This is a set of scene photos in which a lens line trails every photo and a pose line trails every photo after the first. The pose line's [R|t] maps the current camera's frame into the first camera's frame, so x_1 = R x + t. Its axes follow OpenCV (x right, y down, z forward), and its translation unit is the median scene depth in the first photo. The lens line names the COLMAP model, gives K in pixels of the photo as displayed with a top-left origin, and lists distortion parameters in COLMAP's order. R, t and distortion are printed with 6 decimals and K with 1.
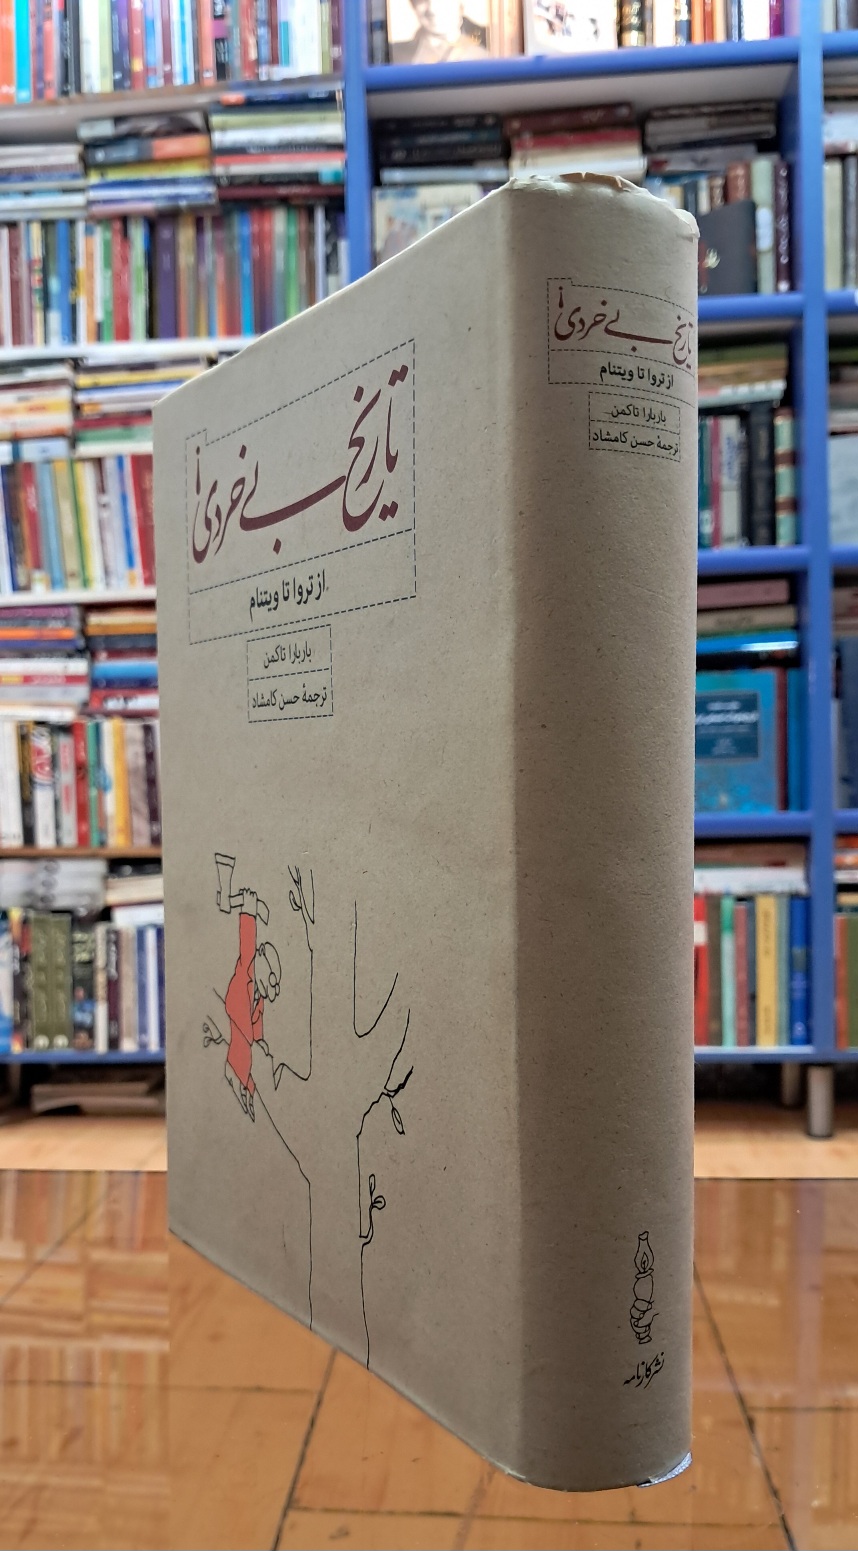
lens RADIAL K [[1401.6, 0, 389.2], [0, 1401.6, 798.9], [0, 0, 1]] dist [-0.007767, -0.007787]
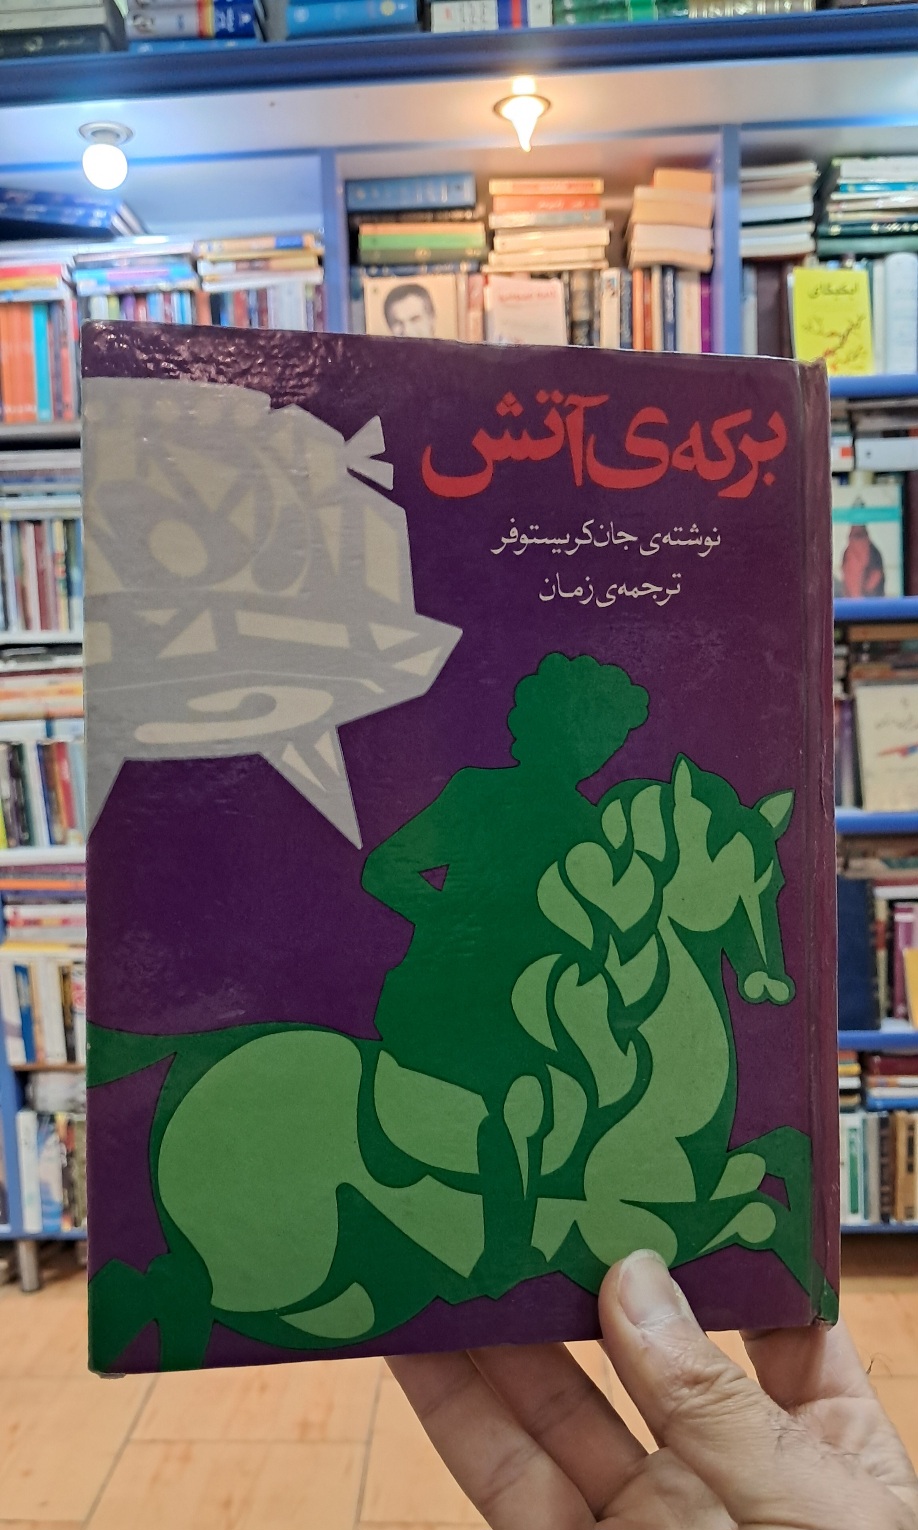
lens RADIAL K [[1415.9, 0, 429.2], [0, 1415.9, 831.7], [0, 0, 1]] dist [-0.002222, -0.000301]
pose [[0.998812, -0.014437, 0.046544, -0.009770], [0.010161, 0.995815, 0.090827, -0.264180], [-0.047661, -0.090246, 0.994778, -0.177276]]
